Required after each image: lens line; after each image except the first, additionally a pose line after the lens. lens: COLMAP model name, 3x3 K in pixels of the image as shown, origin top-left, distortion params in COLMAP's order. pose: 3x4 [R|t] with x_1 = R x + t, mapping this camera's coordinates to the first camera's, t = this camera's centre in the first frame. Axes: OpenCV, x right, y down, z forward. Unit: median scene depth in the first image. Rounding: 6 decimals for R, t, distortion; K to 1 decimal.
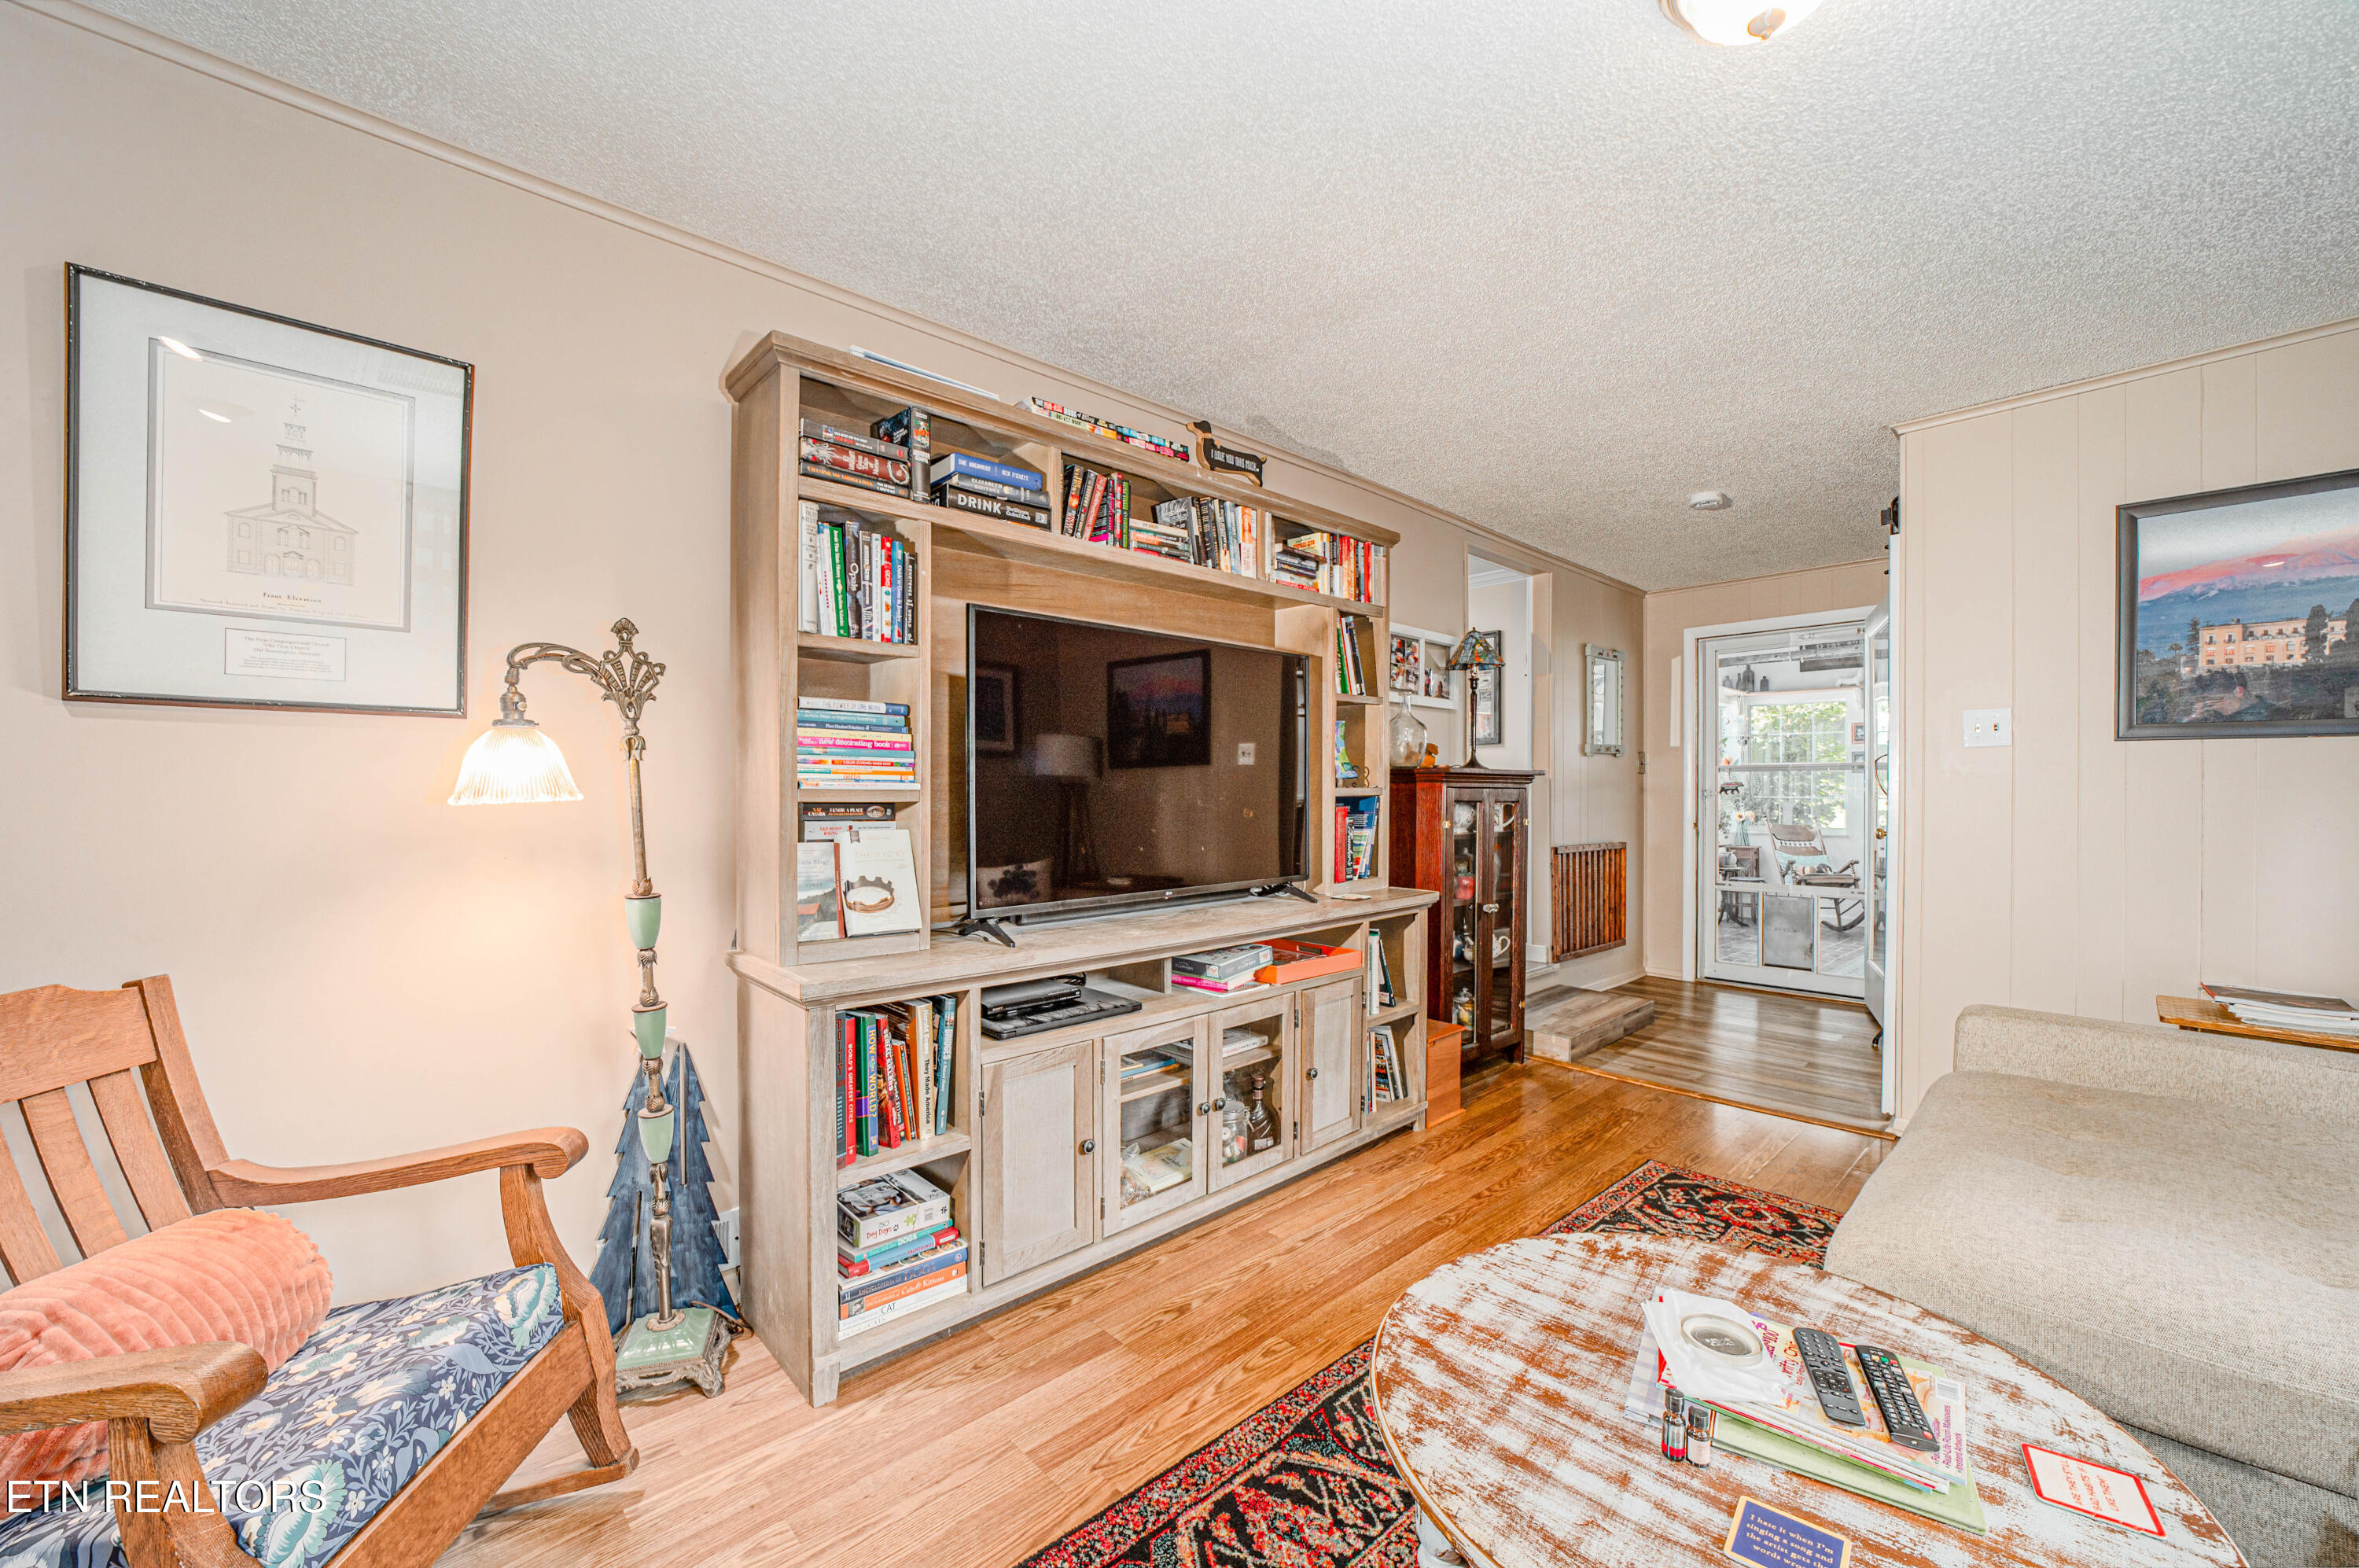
lens RADIAL K [[913.1, 0, 1178.0], [0, 913.1, 794.5], [0, 0, 1]] dist [-0.035260, 0.008460]
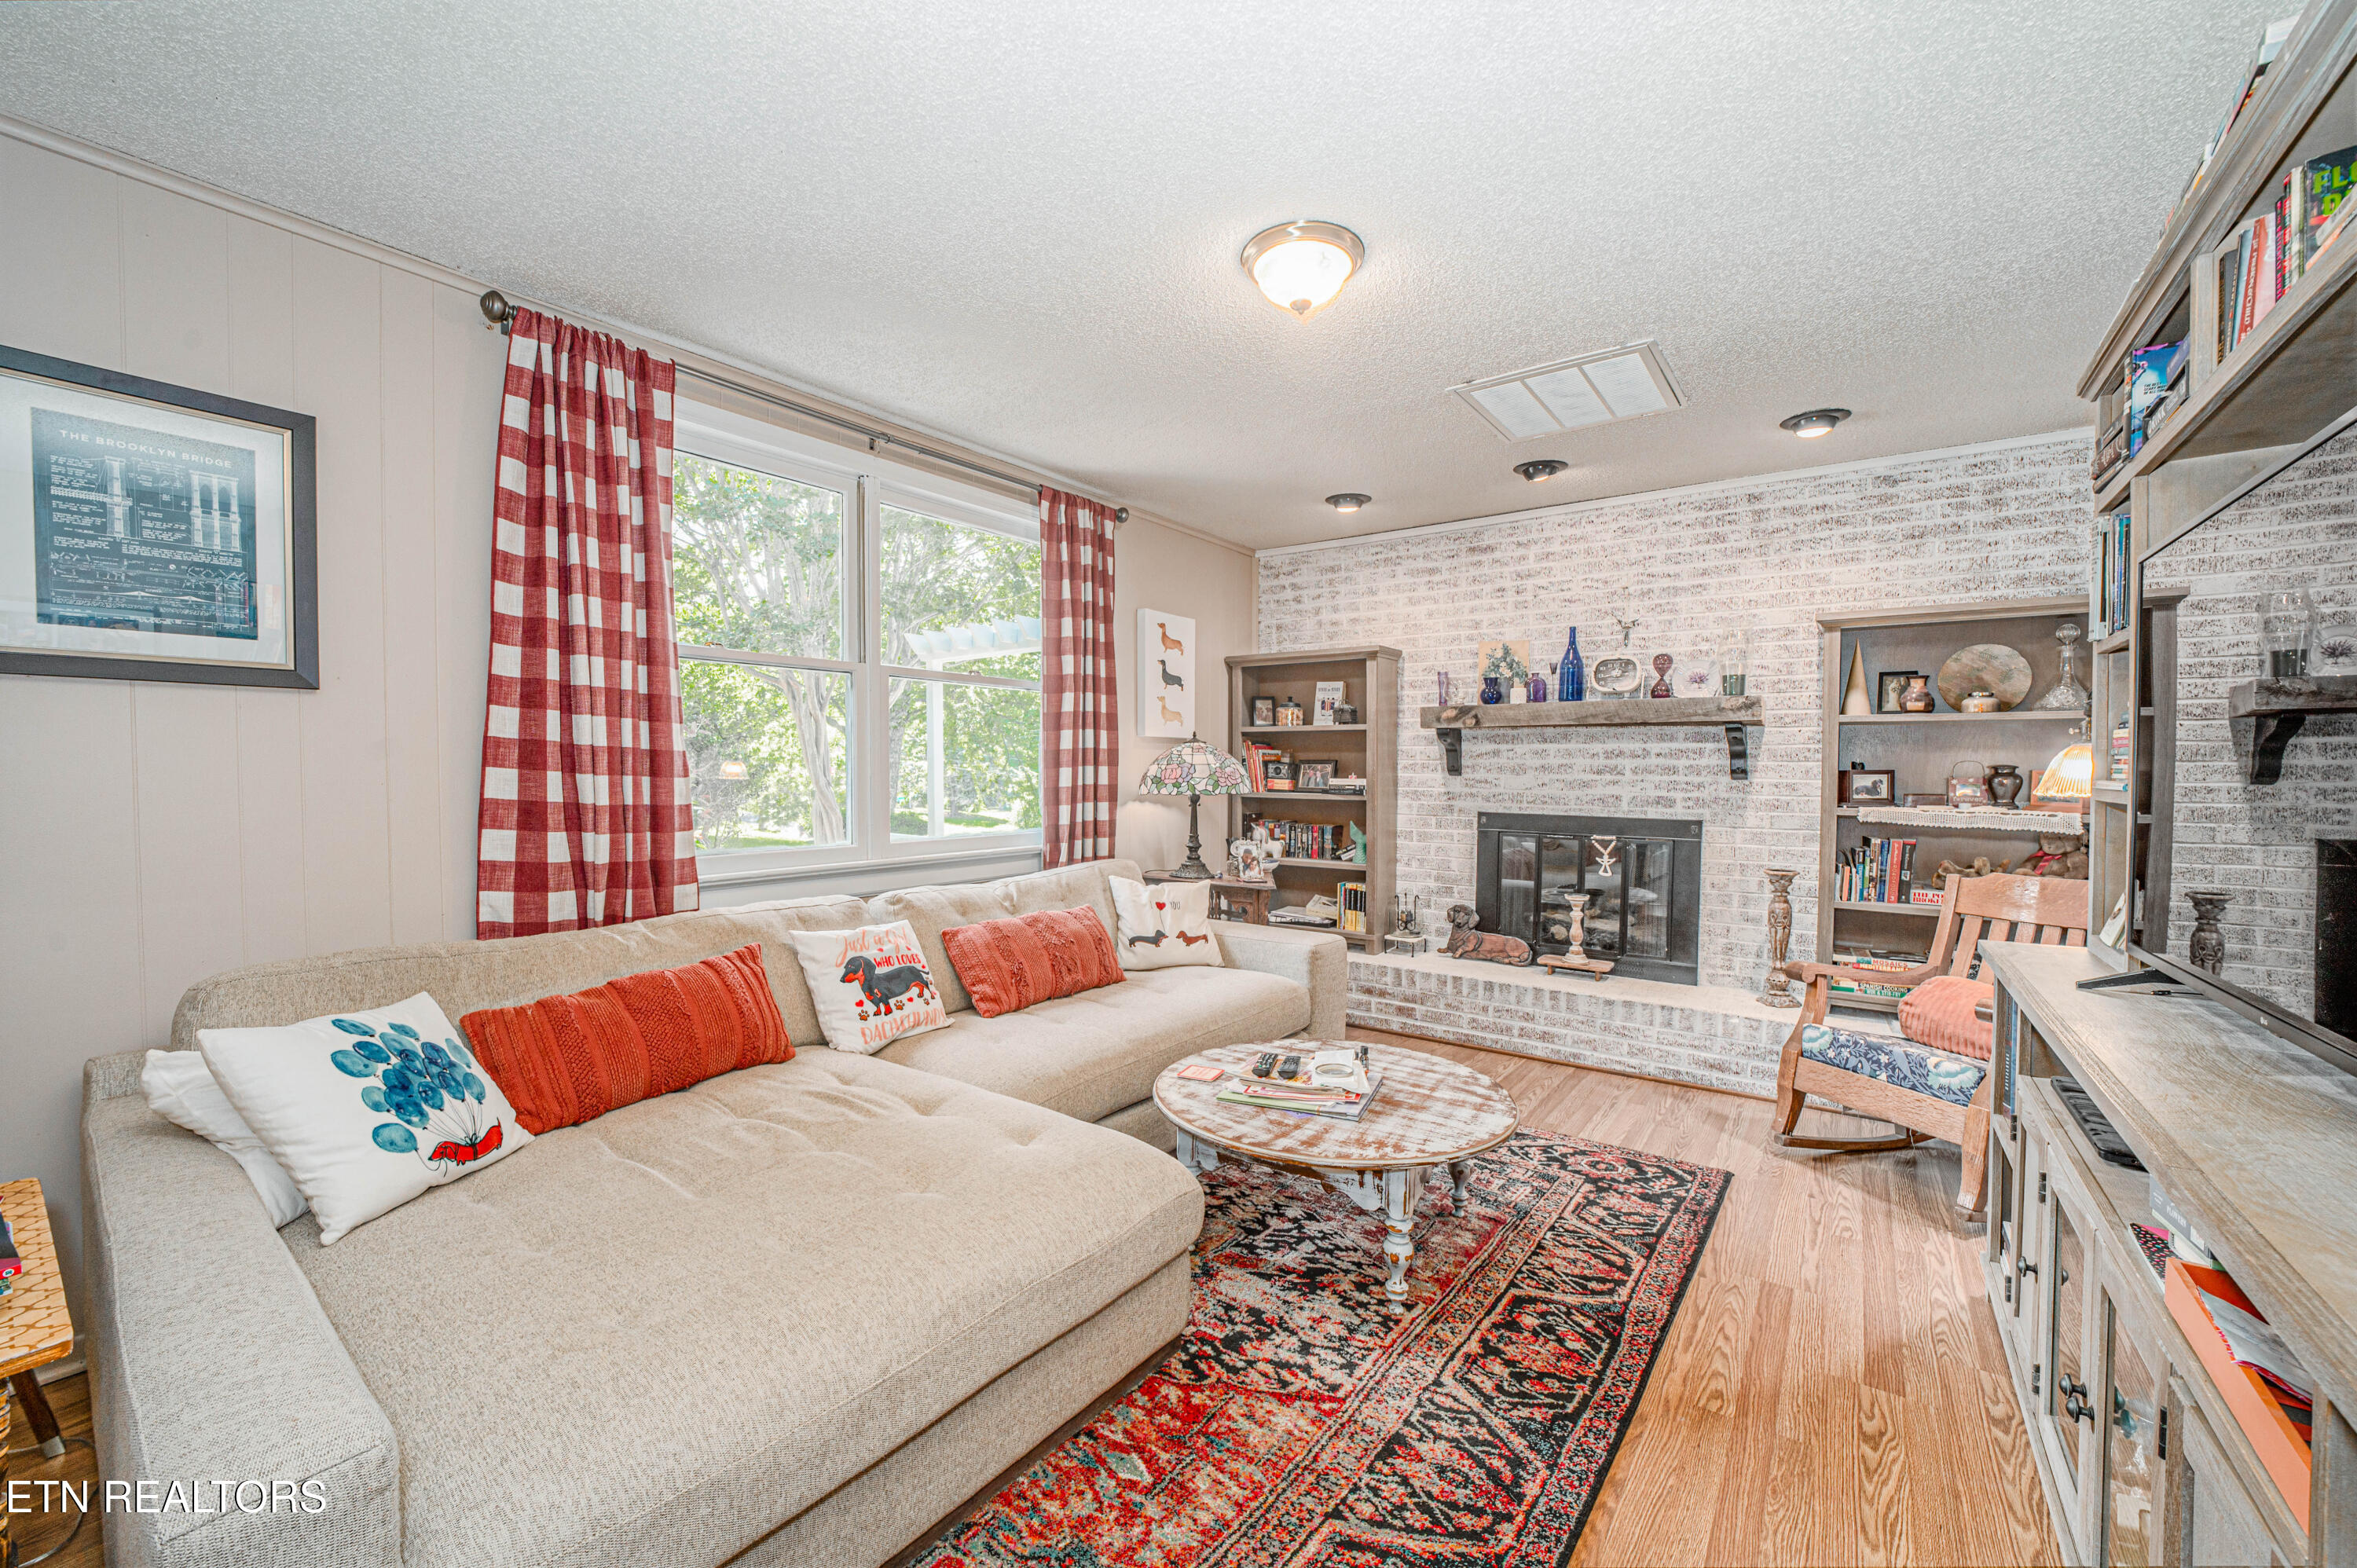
lens RADIAL K [[912.3, 0, 1177.0], [0, 912.3, 794.5], [0, 0, 1]] dist [-0.035260, 0.008460]
pose [[-0.982401, -0.001733, -0.186774, 1.091893], [-0.007180, 0.999568, 0.028493, -0.024332], [0.186644, 0.029332, -0.981990, 2.370224]]
